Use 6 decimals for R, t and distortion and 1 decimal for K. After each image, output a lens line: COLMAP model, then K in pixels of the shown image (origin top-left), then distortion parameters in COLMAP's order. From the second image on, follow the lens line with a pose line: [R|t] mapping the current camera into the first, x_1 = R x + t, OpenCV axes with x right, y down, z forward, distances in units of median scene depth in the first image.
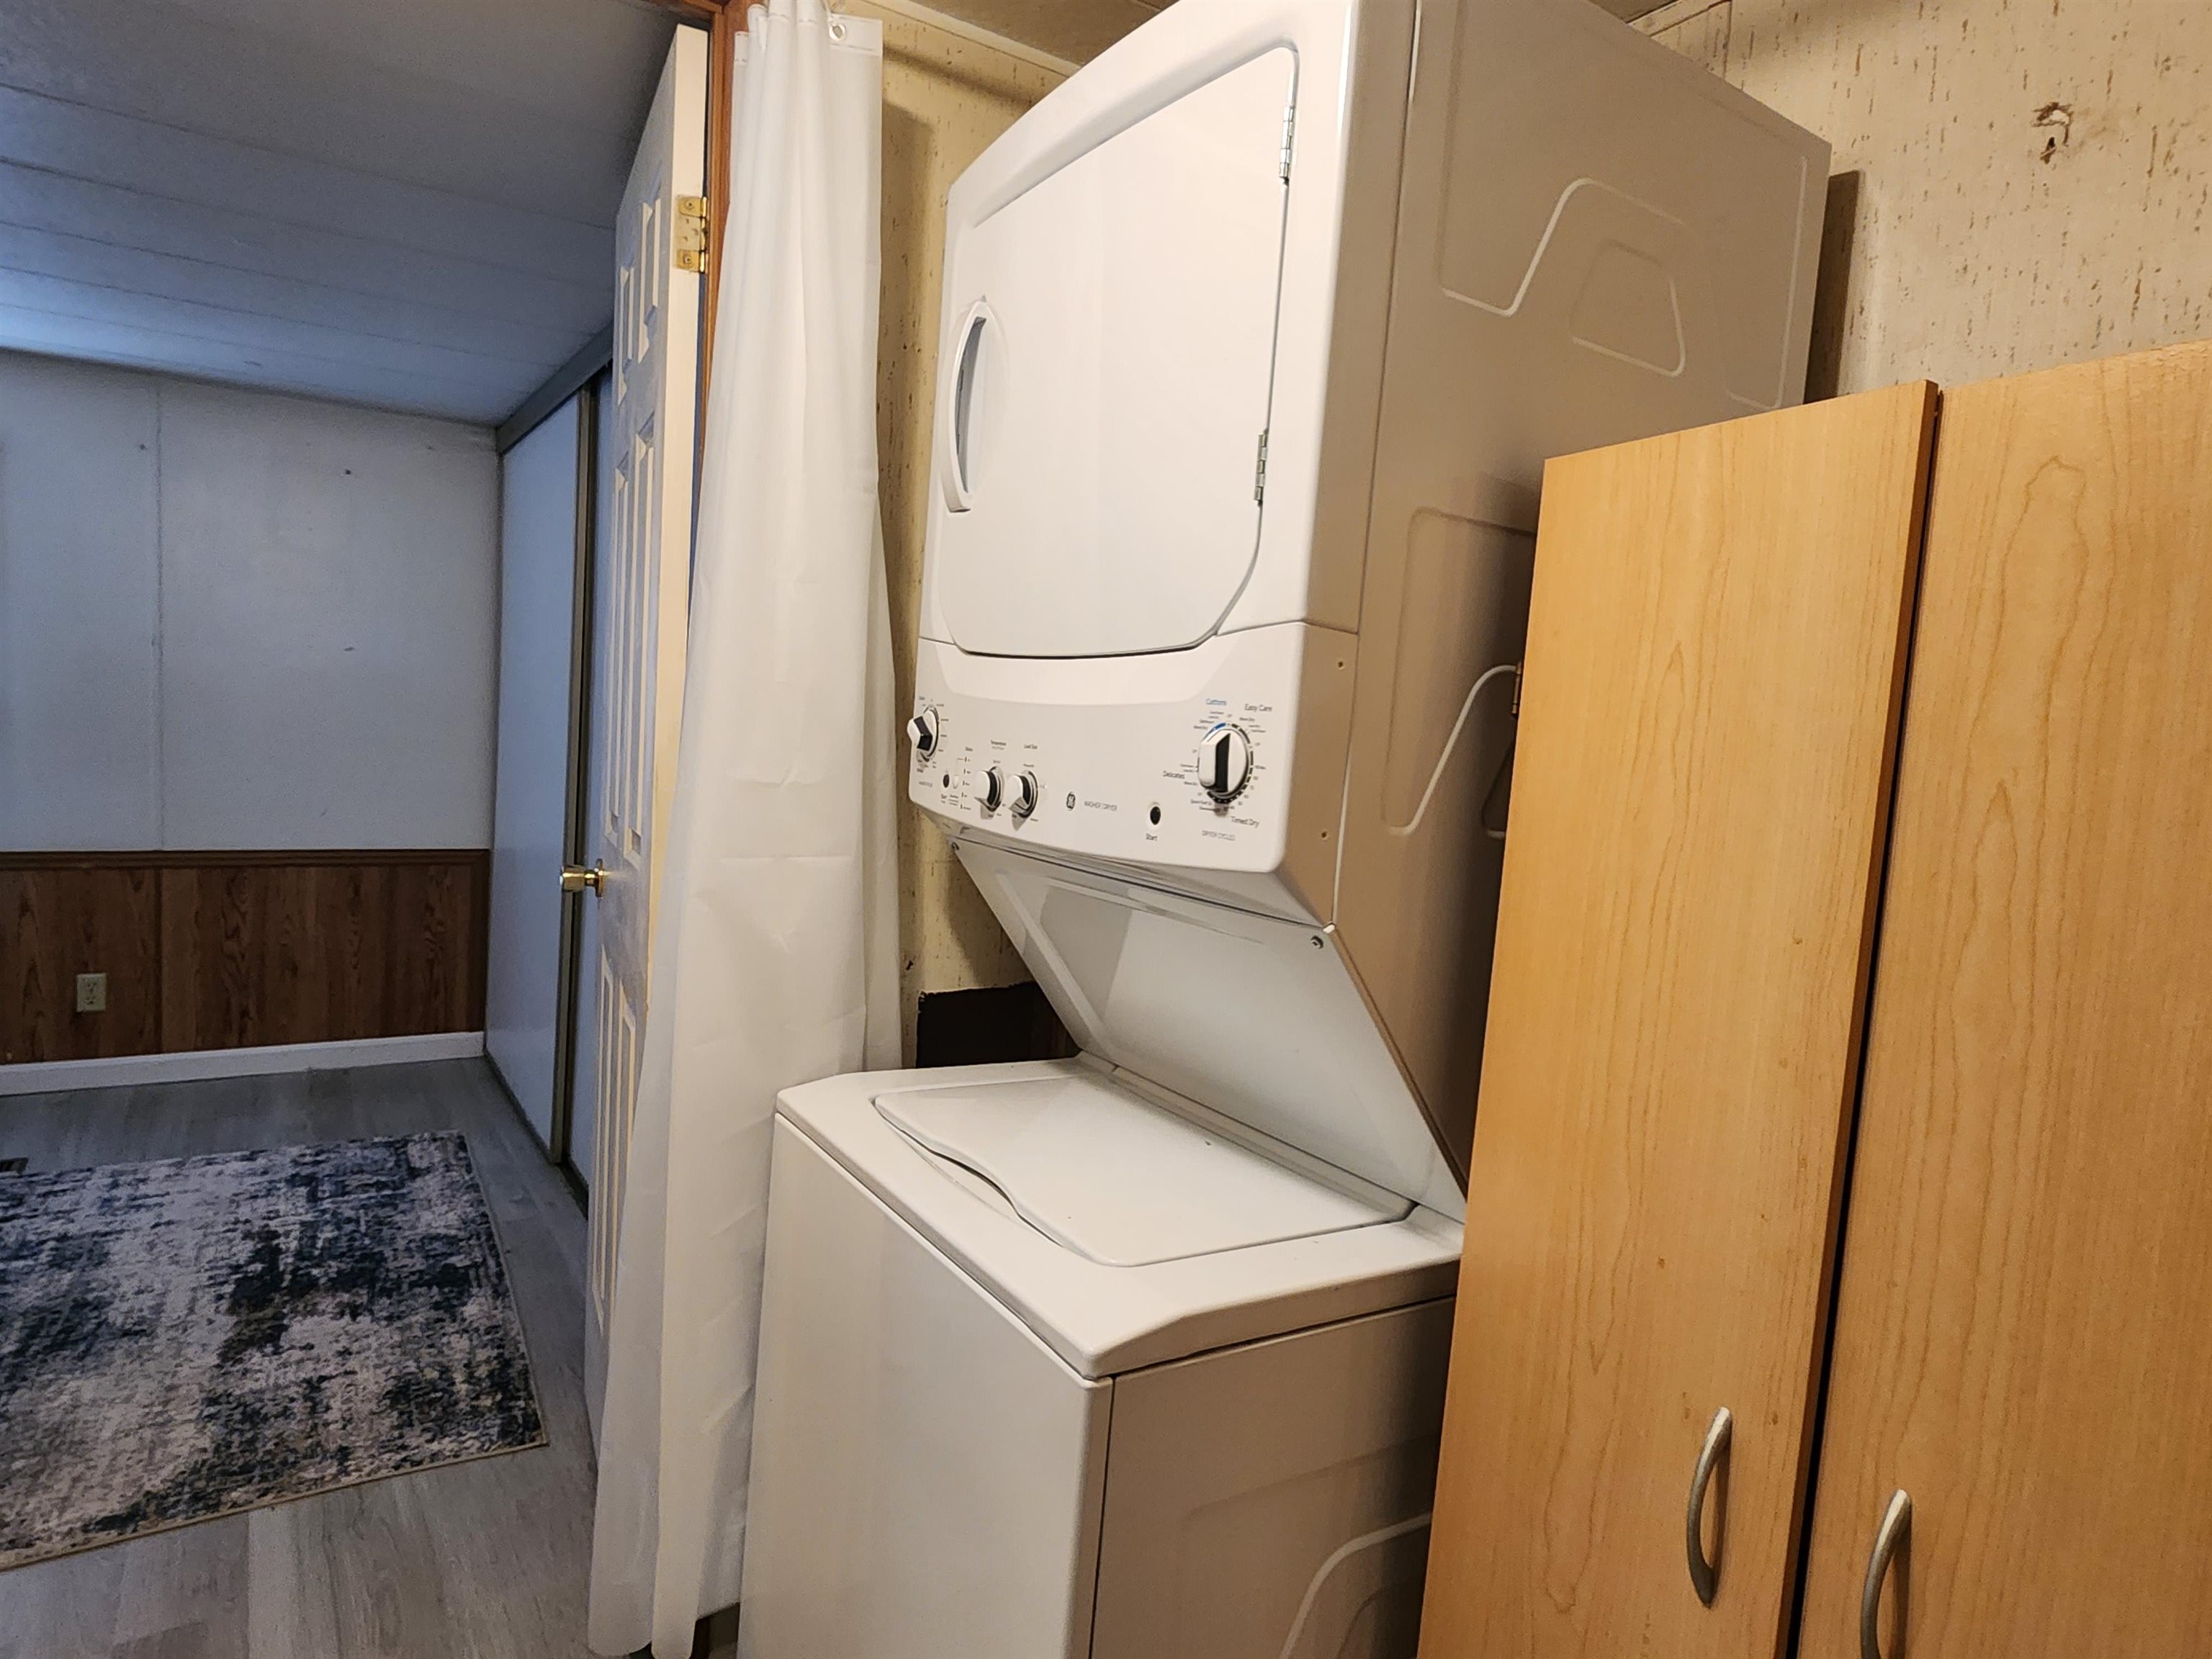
lens RADIAL K [[1318.8, 0, 1106.0], [0, 1318.8, 829.5], [0, 0, 1]] dist [-0.003961, -0.000901]
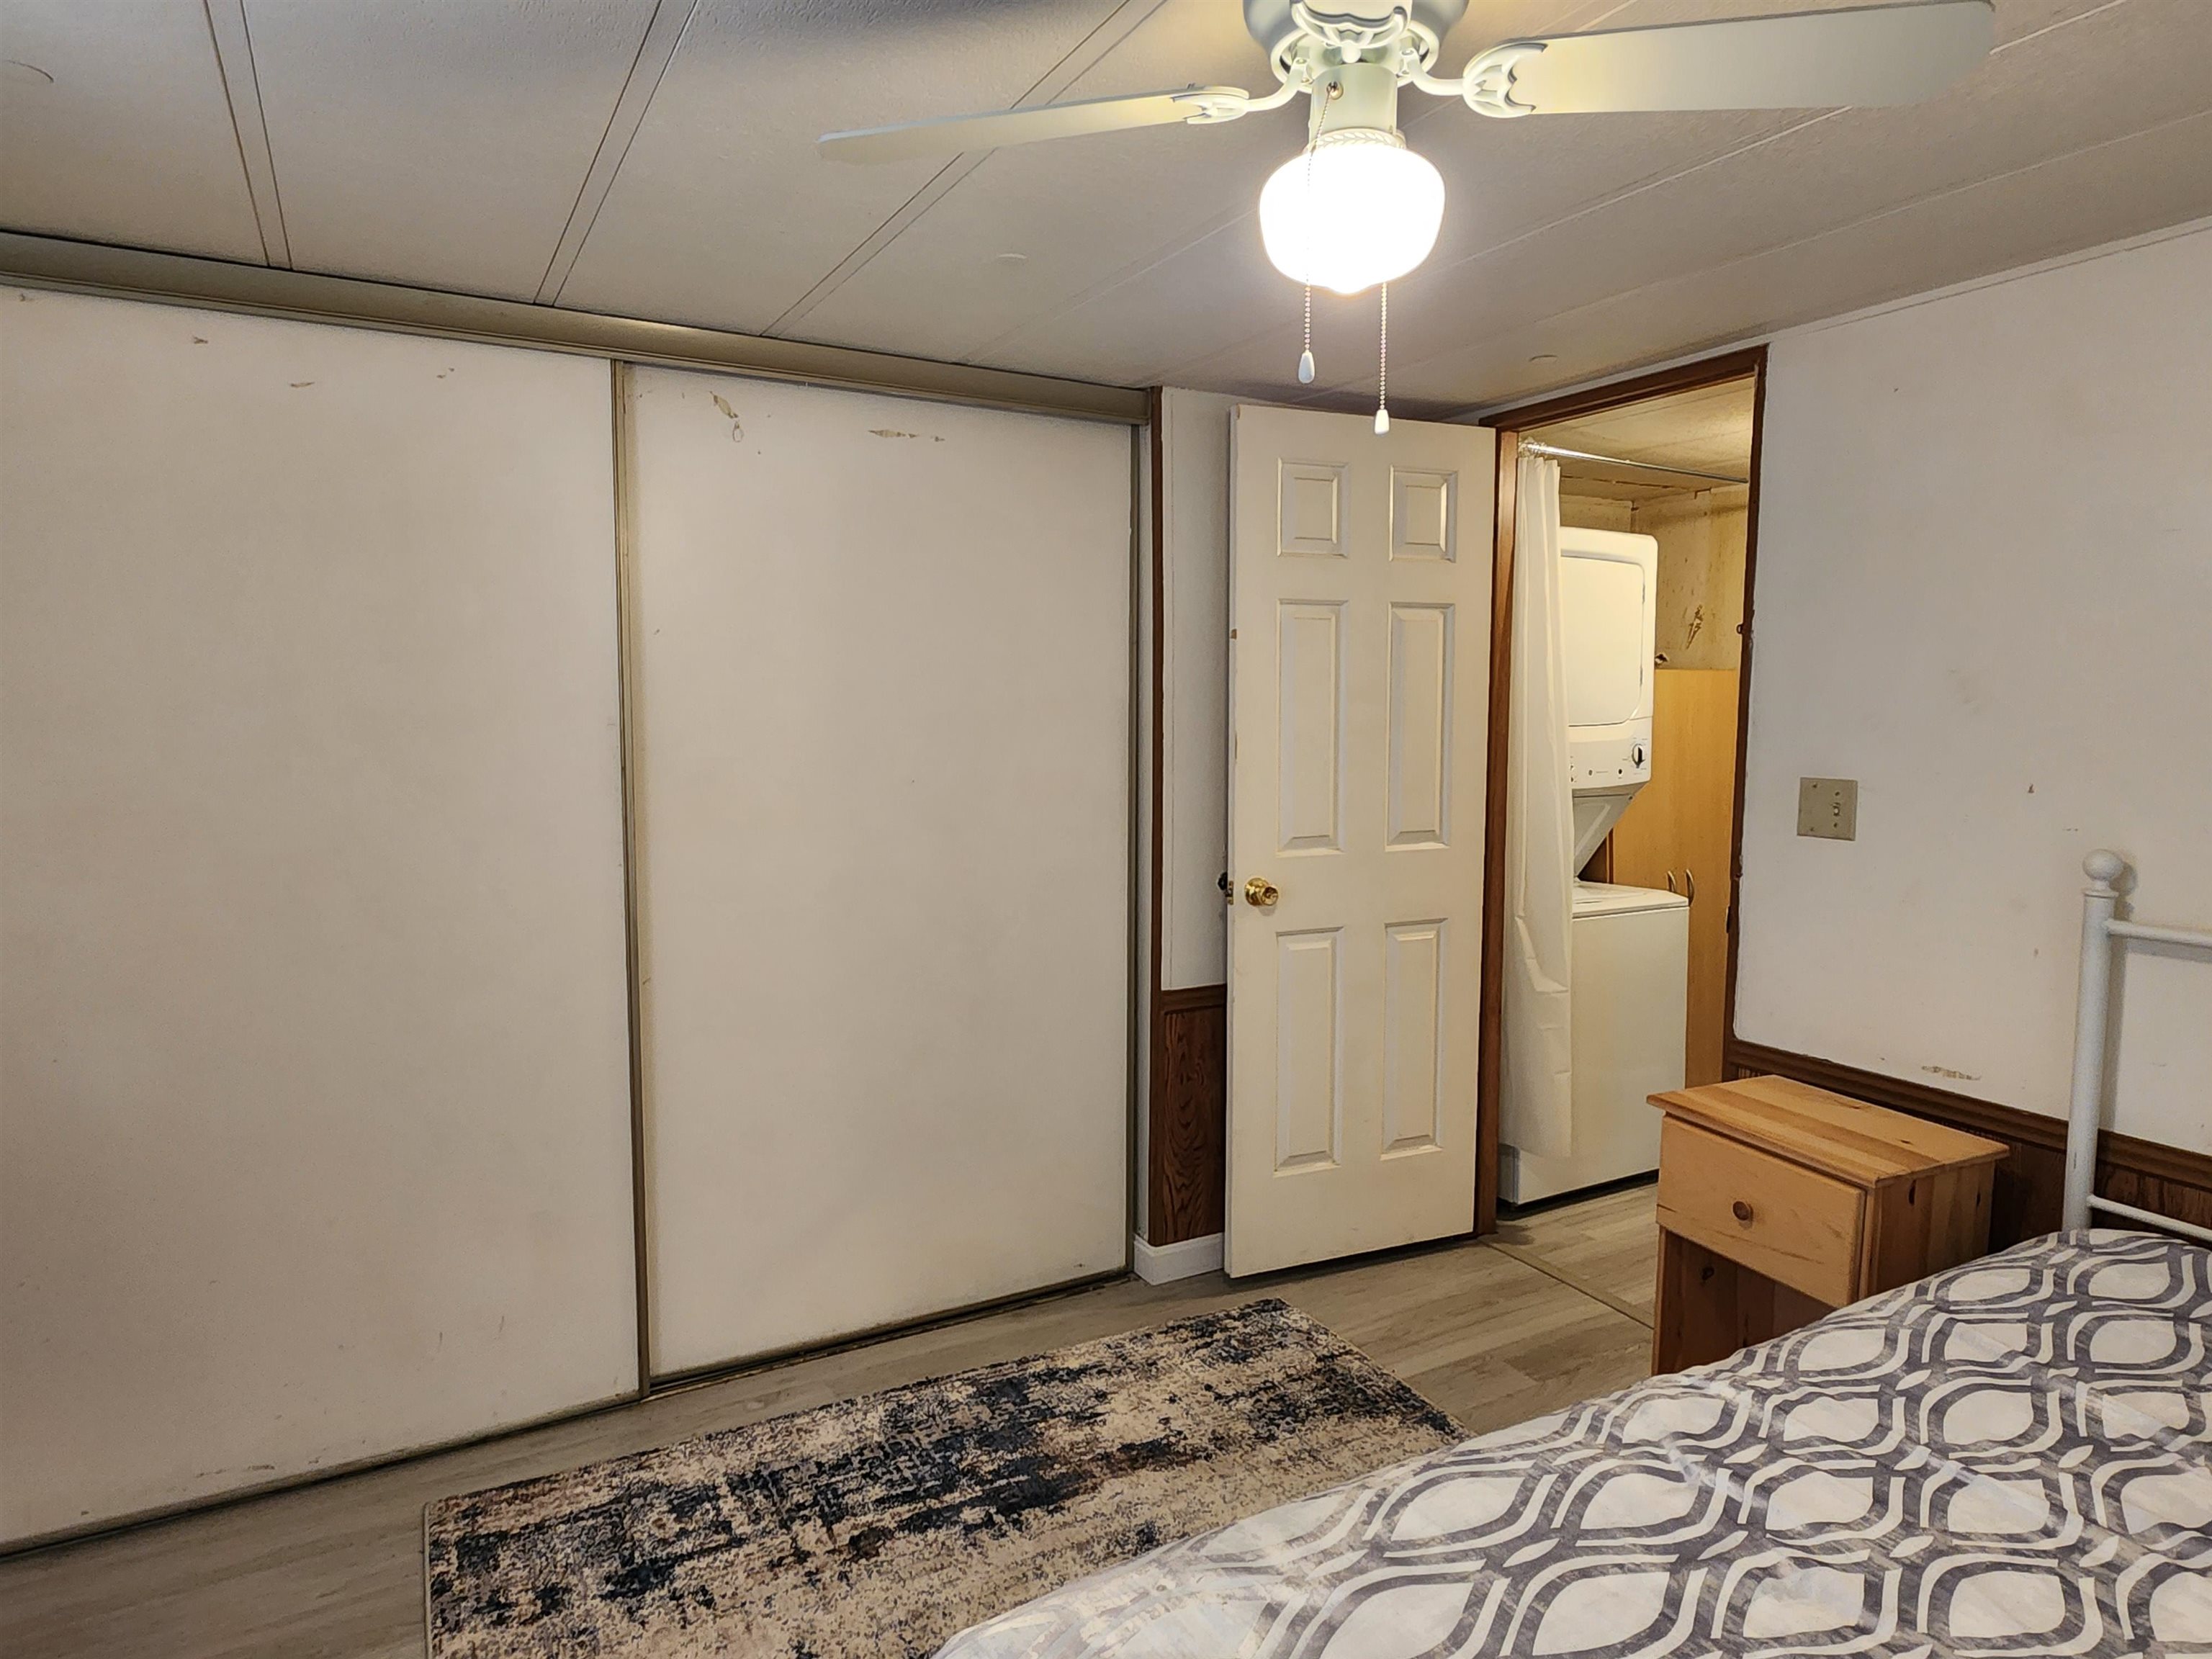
lens RADIAL K [[1318.8, 0, 1106.0], [0, 1318.8, 829.5], [0, 0, 1]] dist [-0.003961, -0.000901]
pose [[0.055571, -0.146901, 0.987589, -1.421935], [0.088561, 0.985944, 0.141673, -0.192700], [-0.994519, 0.079589, 0.067800, 0.858457]]
